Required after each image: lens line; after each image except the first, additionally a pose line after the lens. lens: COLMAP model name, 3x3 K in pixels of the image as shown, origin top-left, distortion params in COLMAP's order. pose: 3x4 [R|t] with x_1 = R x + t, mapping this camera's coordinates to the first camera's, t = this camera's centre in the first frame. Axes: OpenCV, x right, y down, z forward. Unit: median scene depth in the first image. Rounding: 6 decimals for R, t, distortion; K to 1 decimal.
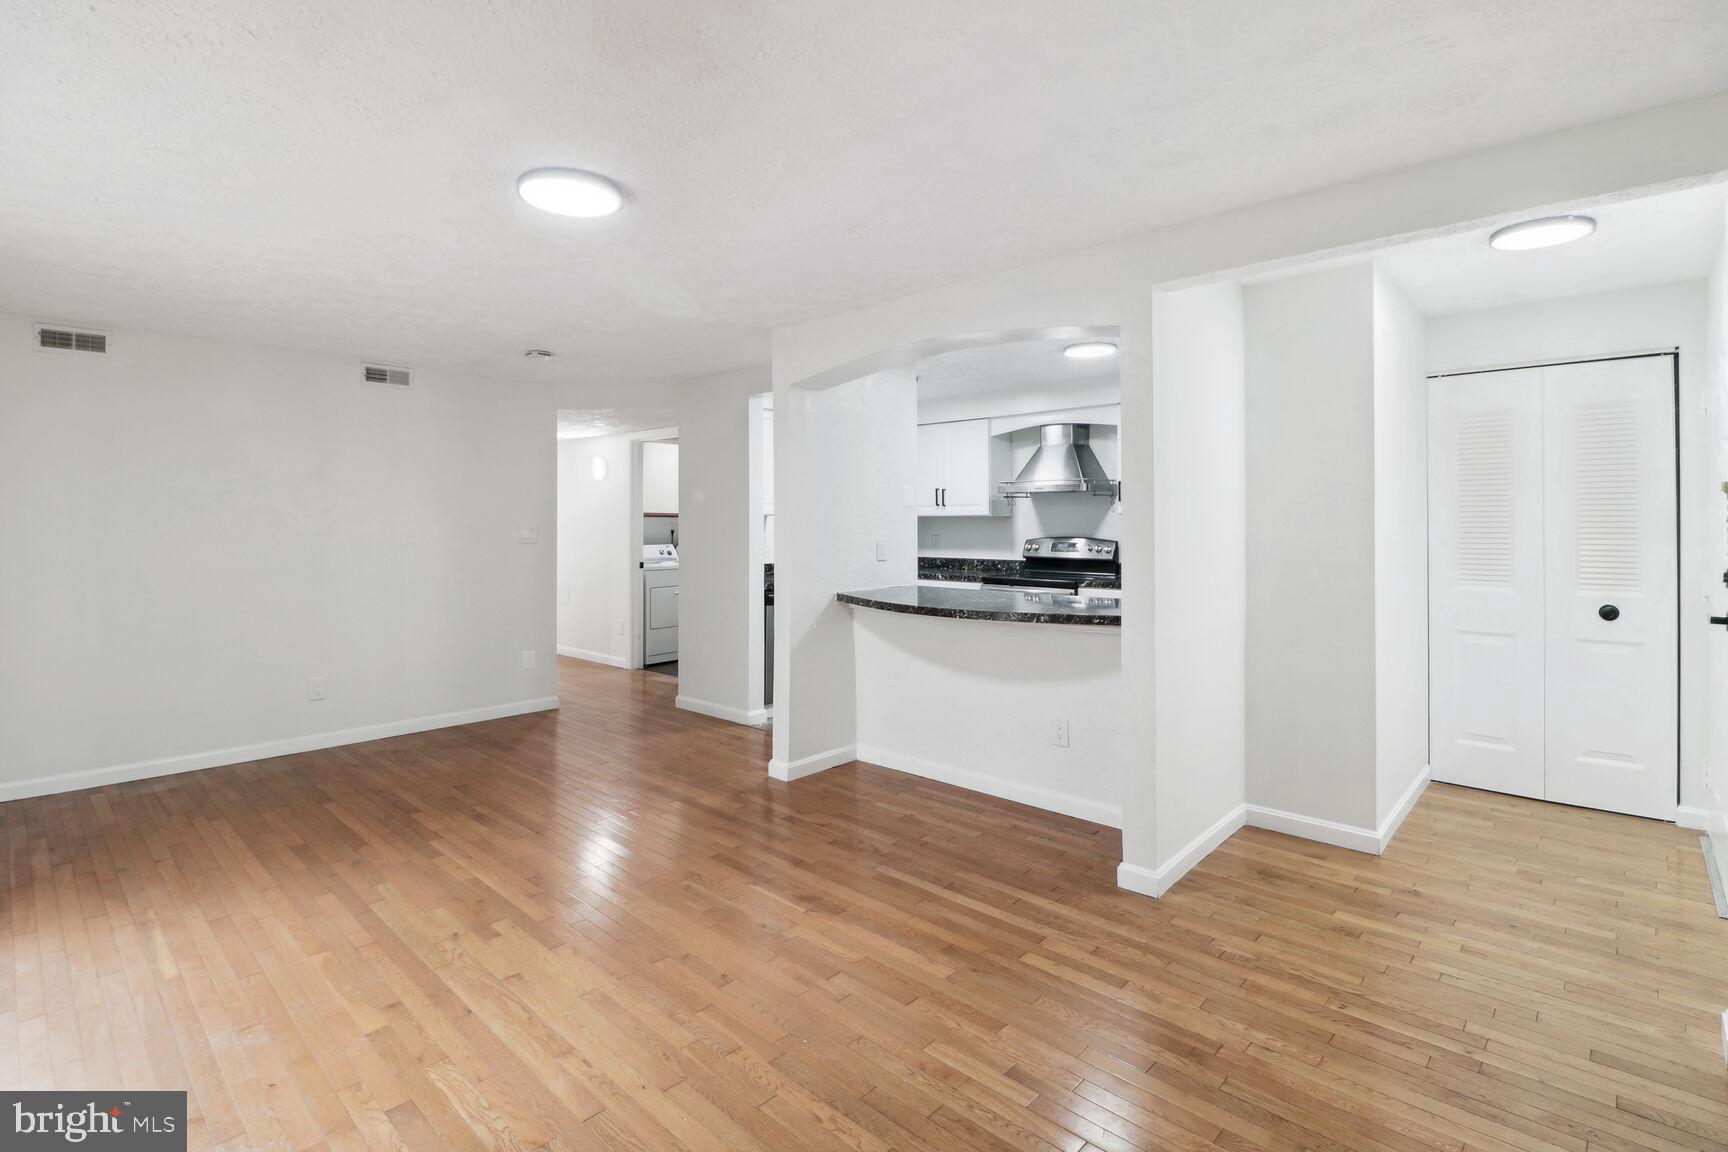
lens RADIAL K [[820.1, 0, 861.1], [0, 820.1, 522.2], [0, 0, 1]] dist [0.000376, -0.000209]
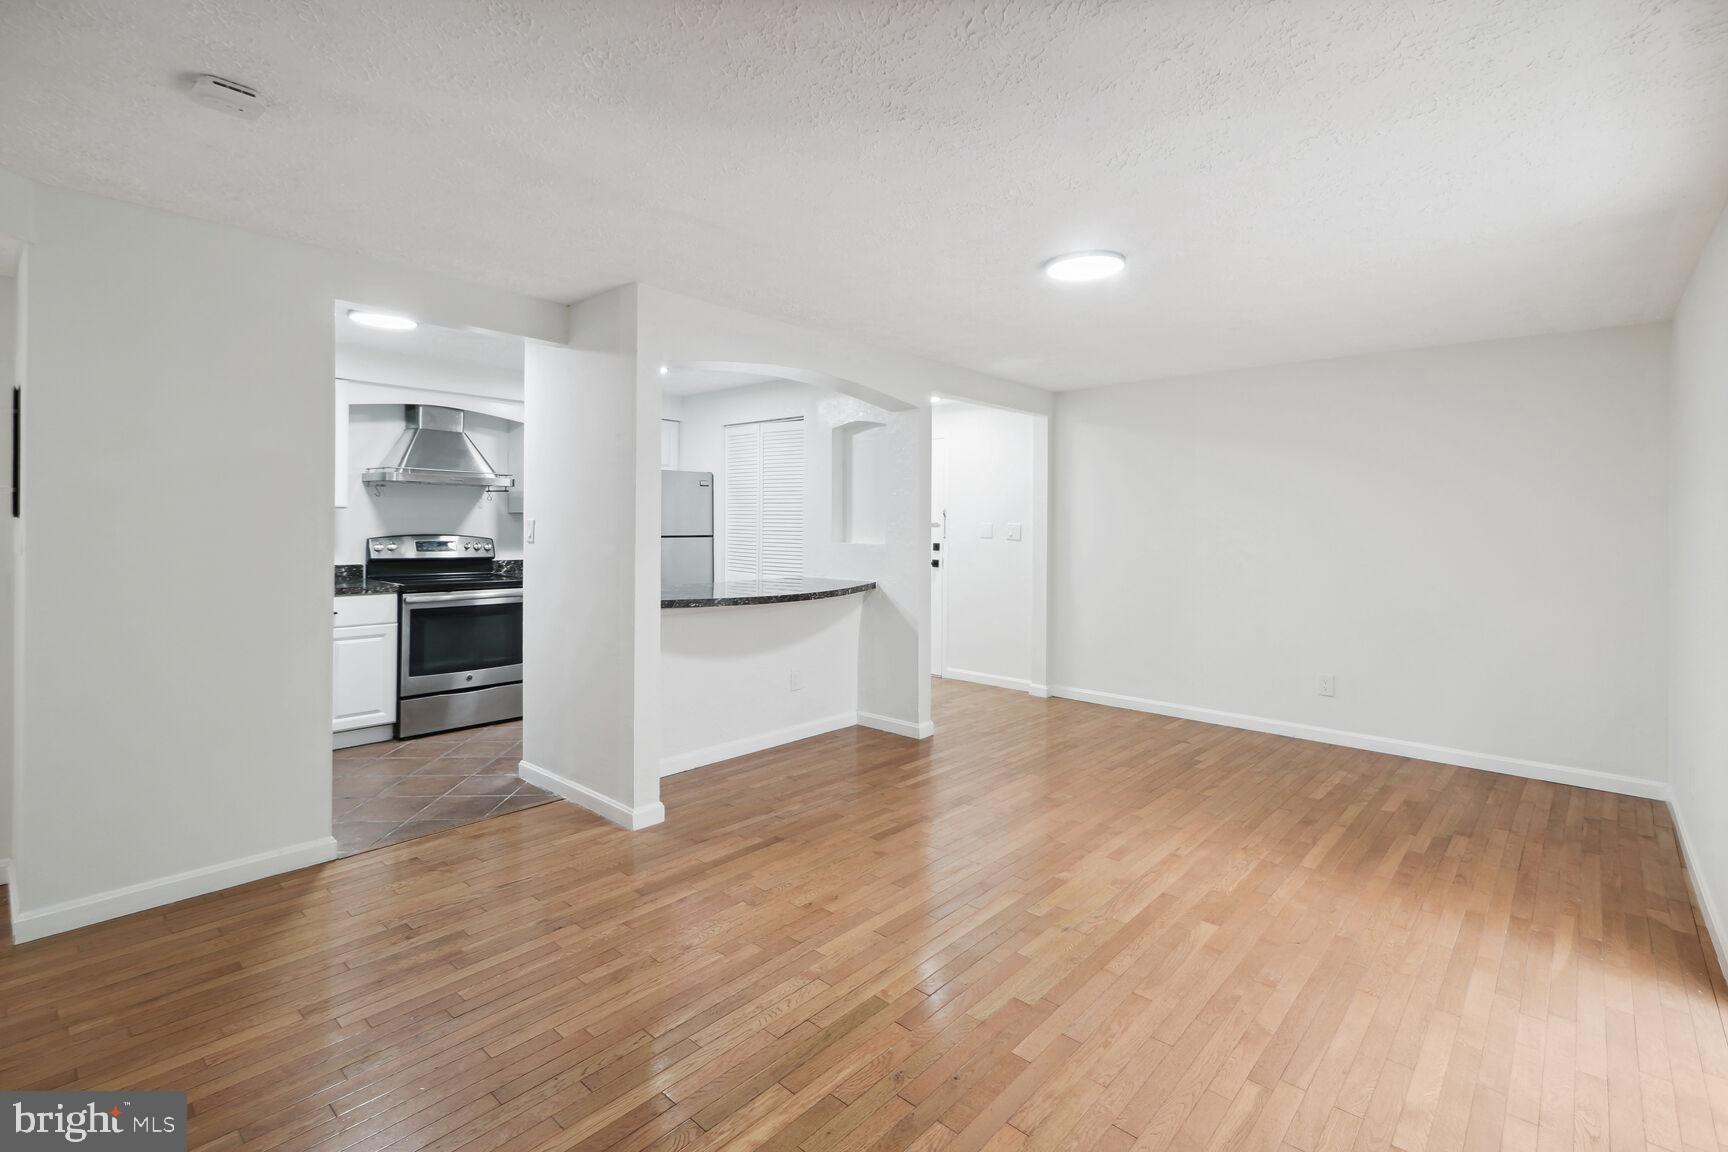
lens RADIAL K [[820.1, 0, 861.1], [0, 820.1, 522.2], [0, 0, 1]] dist [0.000376, -0.000209]
pose [[-0.032540, 0.003281, 0.999465, -0.660582], [-0.007262, 0.999967, -0.003519, 0.004153], [-0.999444, -0.007373, -0.032515, 0.570219]]
